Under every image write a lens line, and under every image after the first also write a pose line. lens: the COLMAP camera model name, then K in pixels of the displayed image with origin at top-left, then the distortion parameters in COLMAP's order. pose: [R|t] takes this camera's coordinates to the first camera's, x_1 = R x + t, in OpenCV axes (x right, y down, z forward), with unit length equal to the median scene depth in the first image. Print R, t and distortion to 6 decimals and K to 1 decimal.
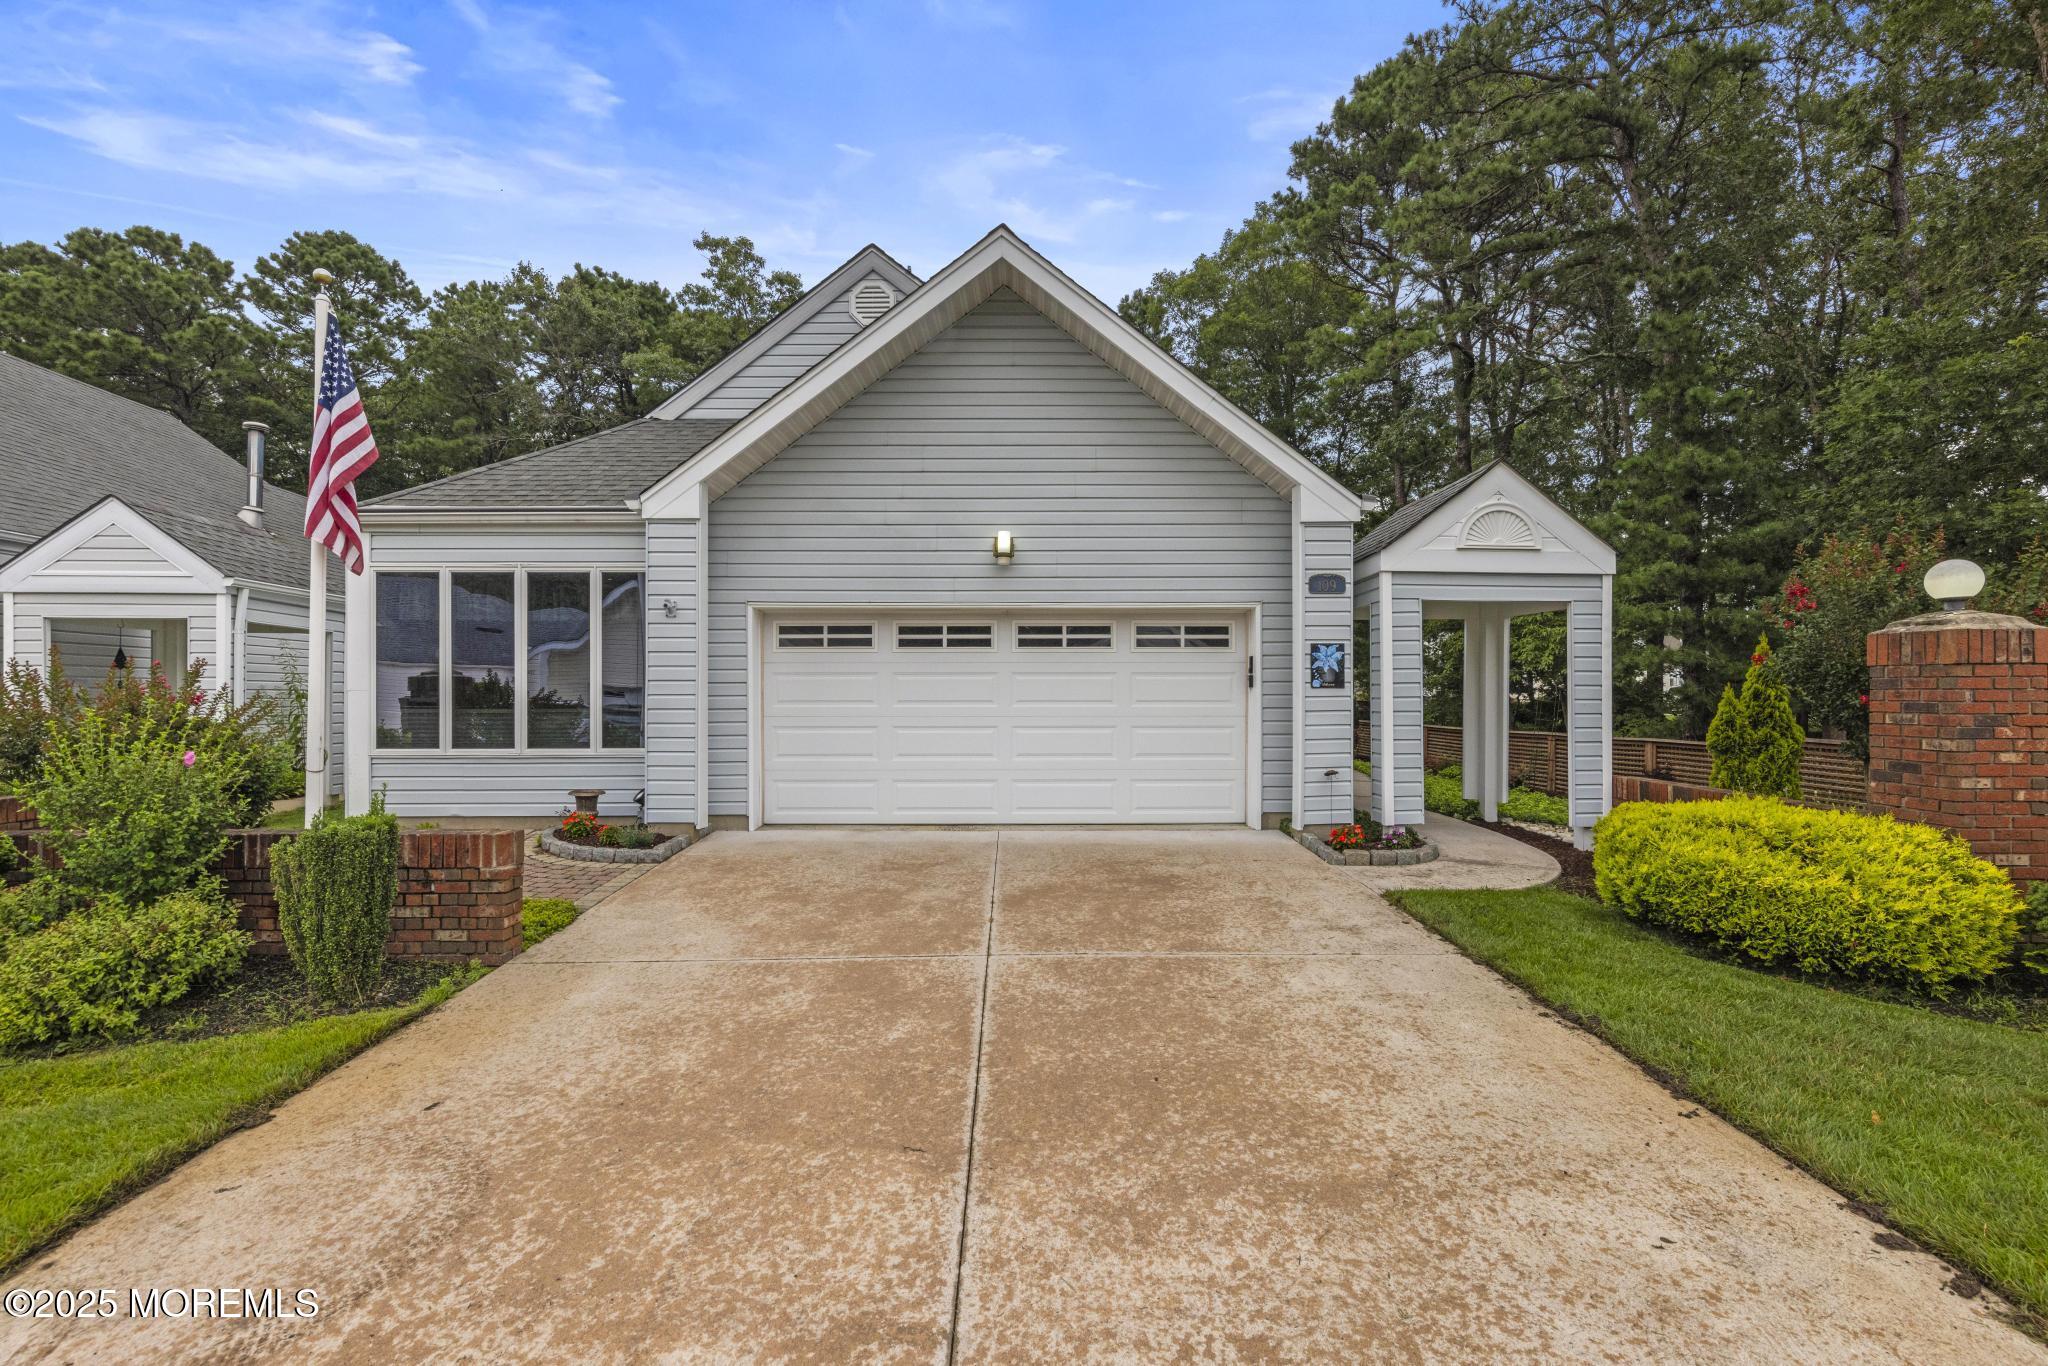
lens RADIAL K [[875.8, 0, 1018.8], [0, 875.8, 683.4], [0, 0, 1]] dist [0.003866, 0.000501]
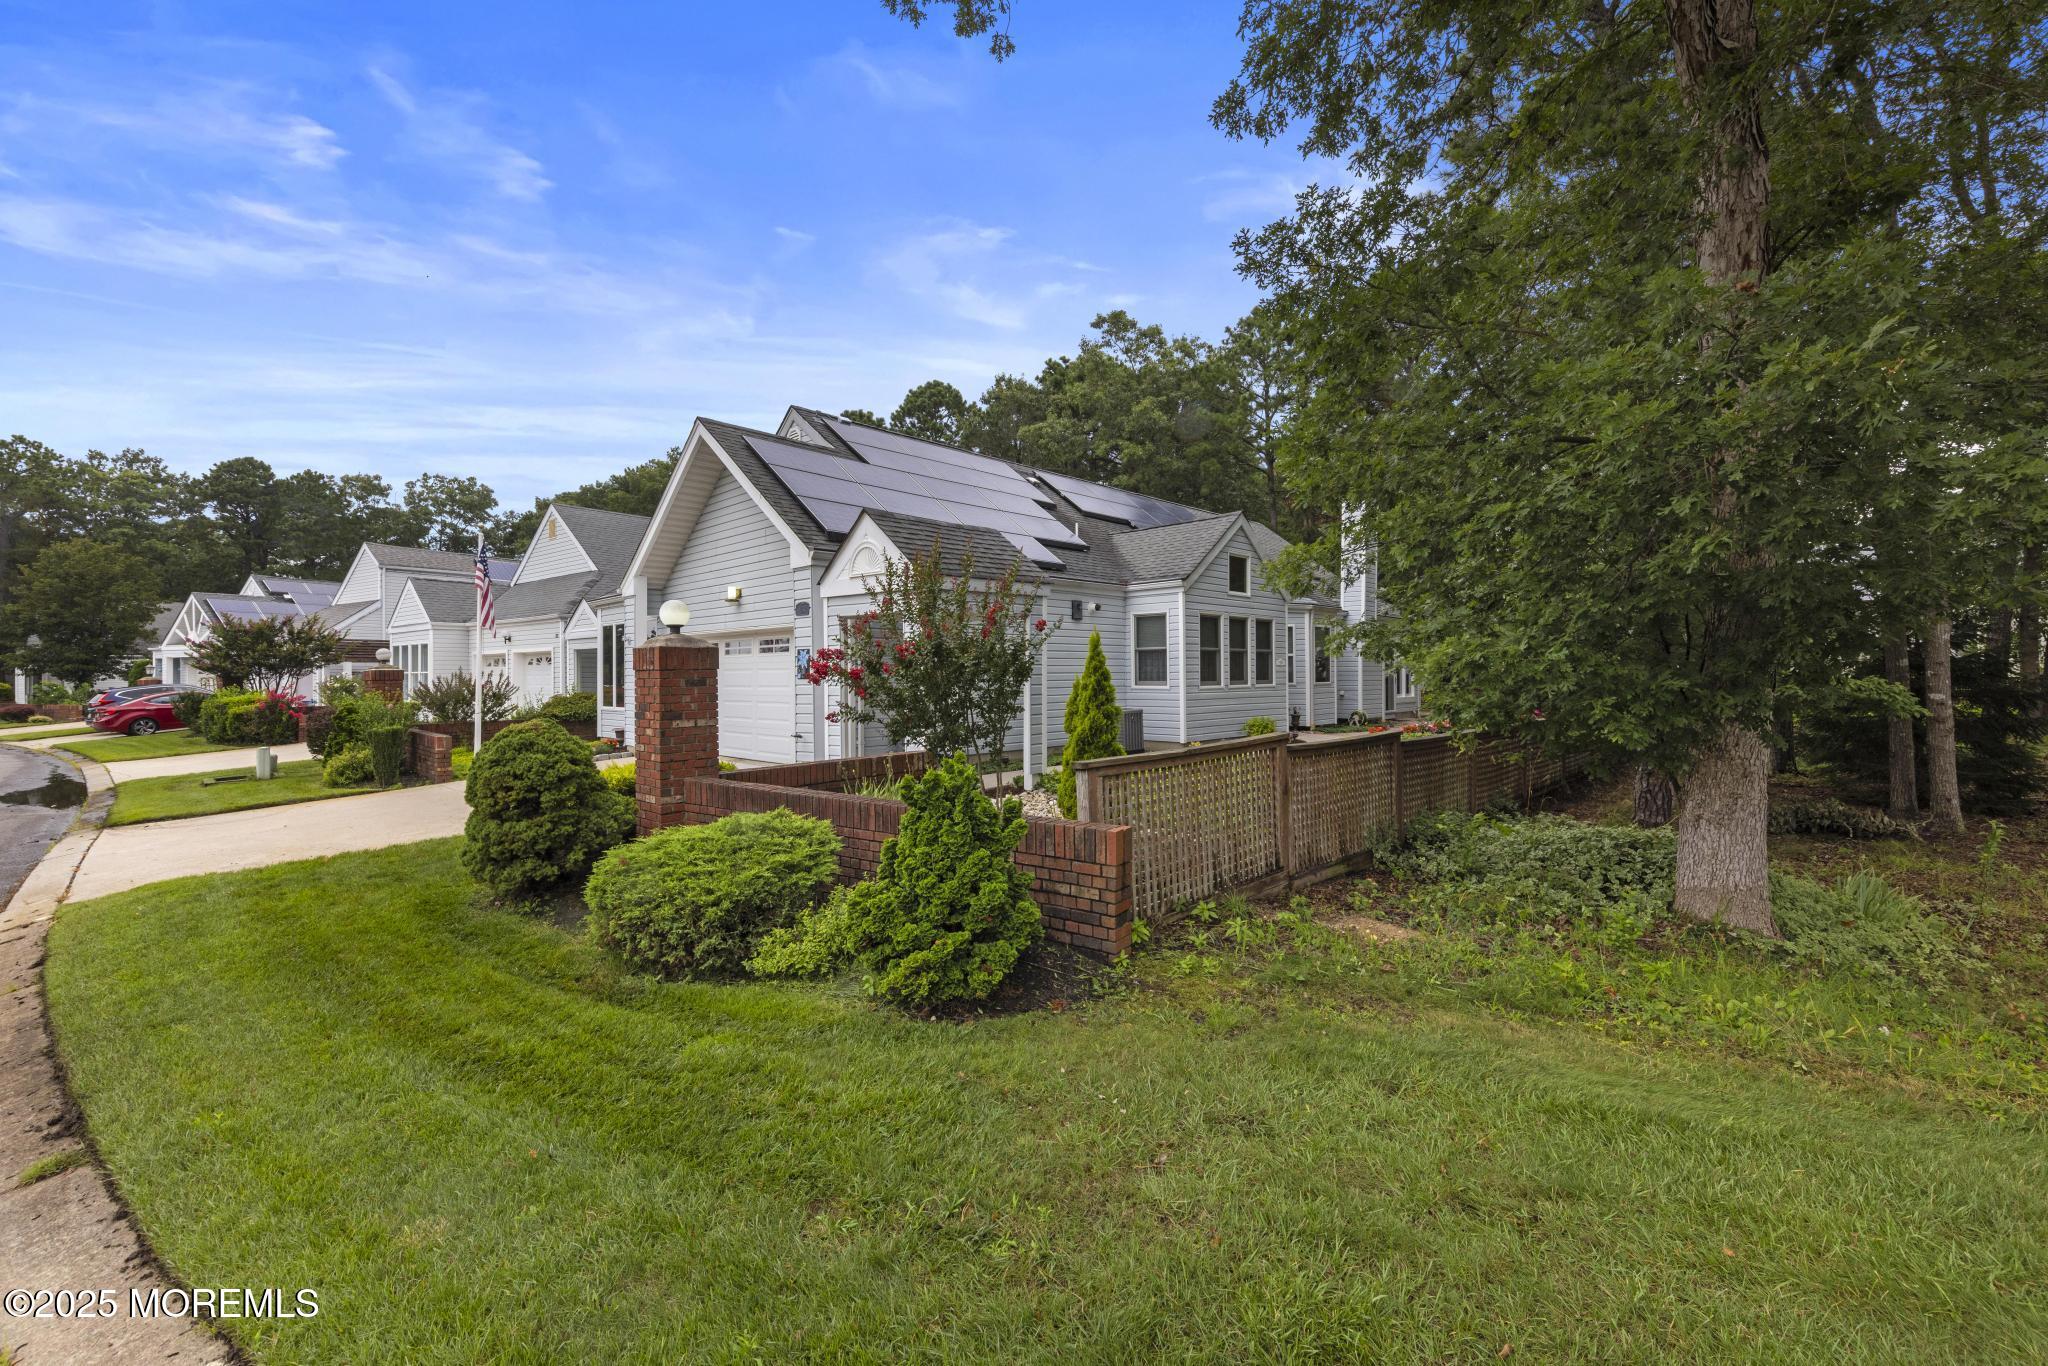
lens RADIAL K [[799.7, 0, 1027.2], [0, 799.7, 672.7], [0, 0, 1]] dist [0.001796, 0.000000]
pose [[0.732773, -0.007253, -0.680434, 1.548420], [0.019983, 0.999741, 0.010862, -0.012438], [0.680179, -0.021556, 0.732729, 0.266319]]
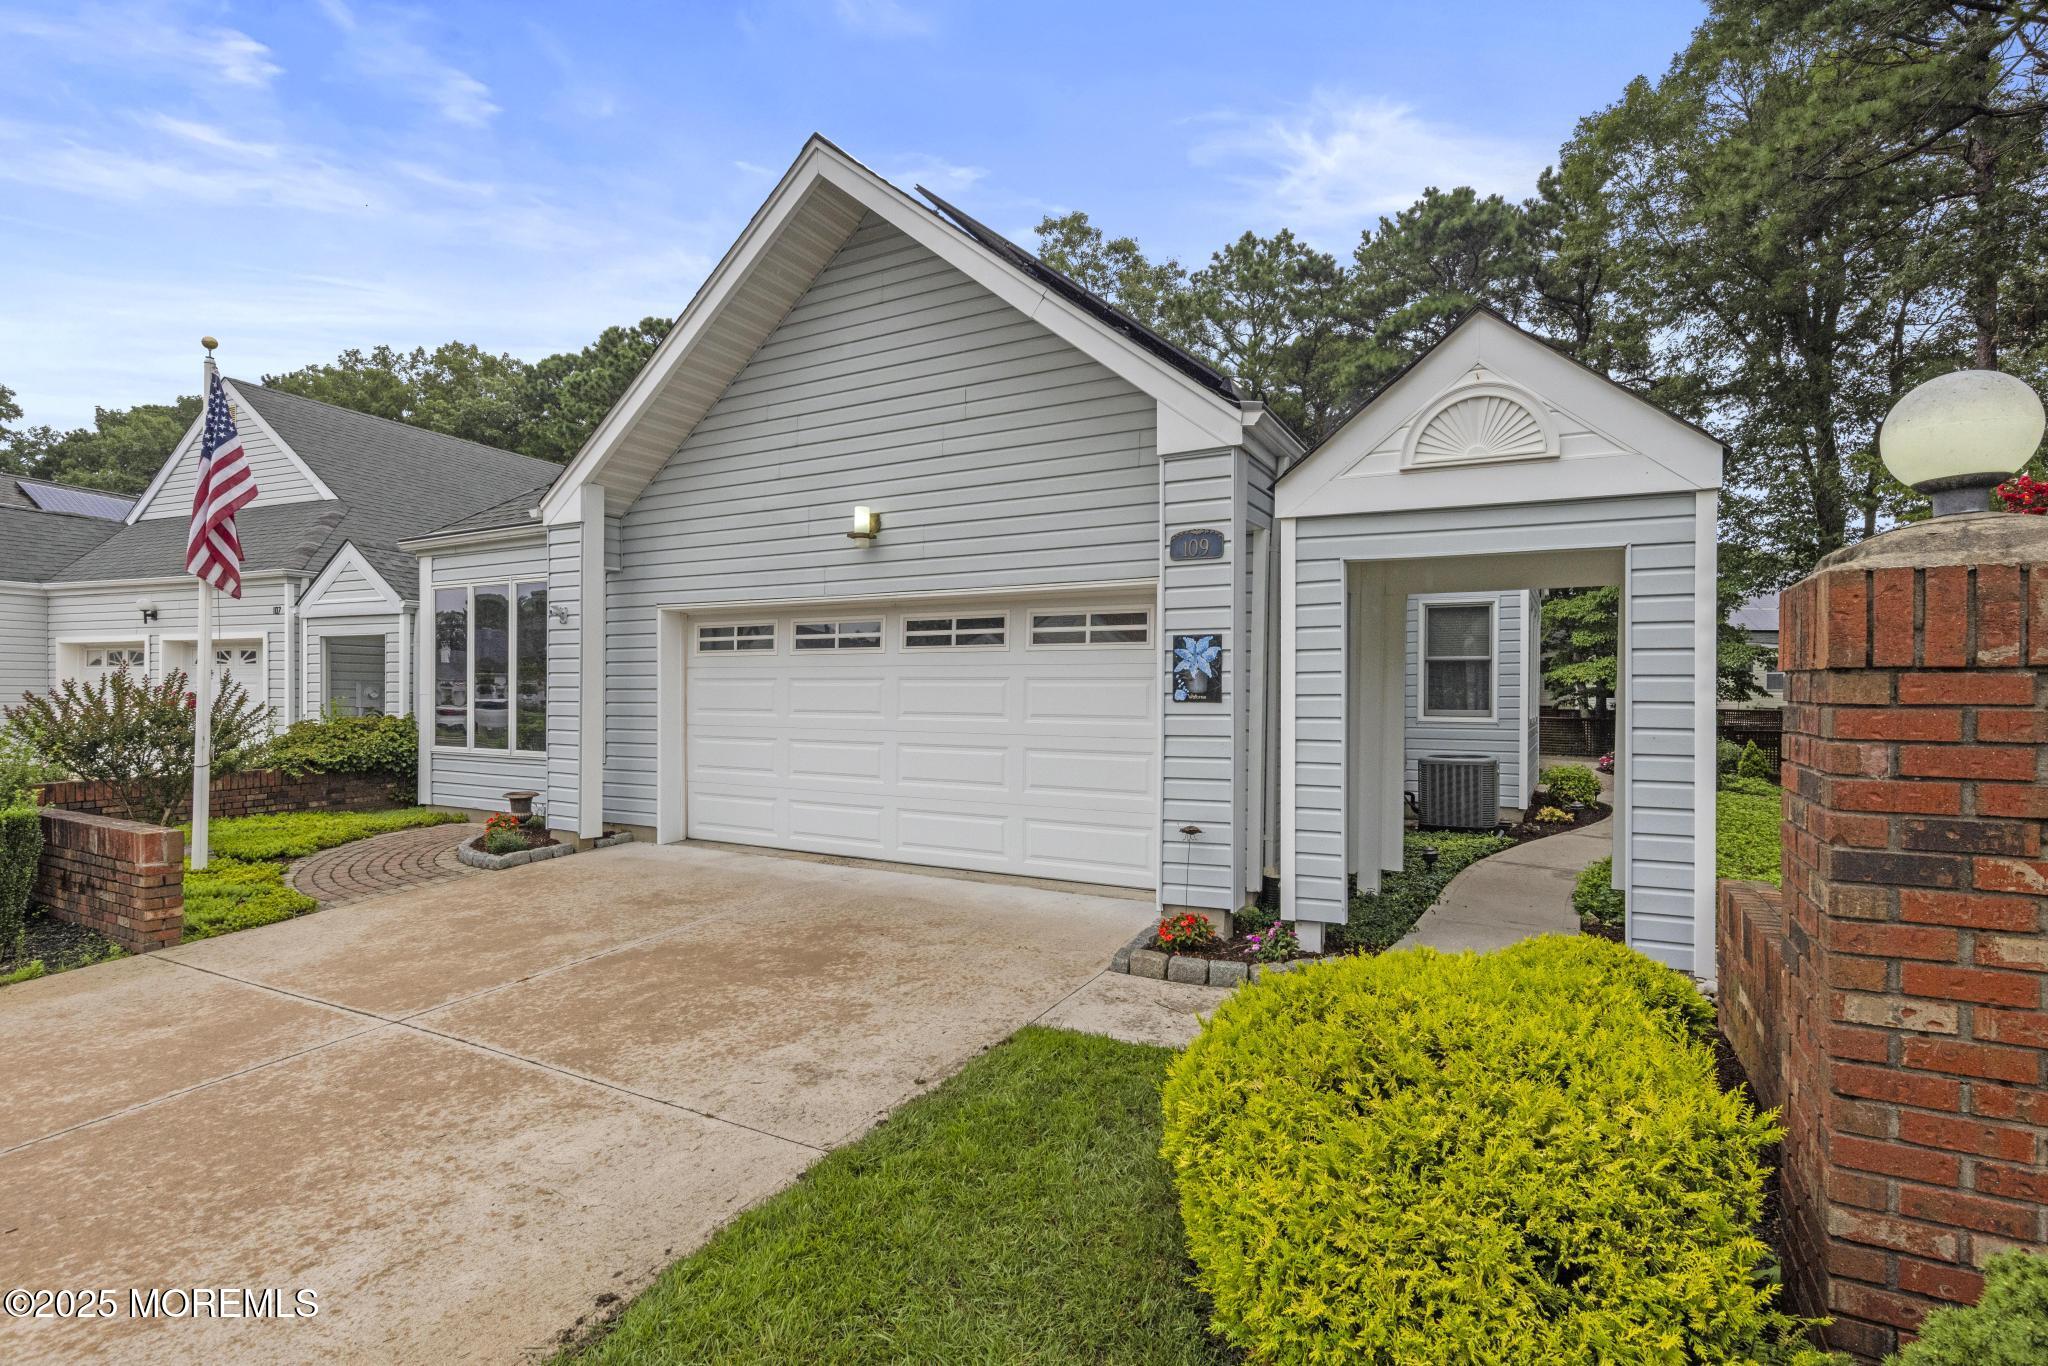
lens RADIAL K [[946.3, 0, 1029.2], [0, 946.3, 691.0], [0, 0, 1]] dist [-0.000455, 0.000975]
pose [[0.878847, 0.004455, -0.477083, 0.582511], [0.001530, 0.999925, 0.012156, -0.011538], [0.477101, -0.011413, 0.878774, 0.308577]]
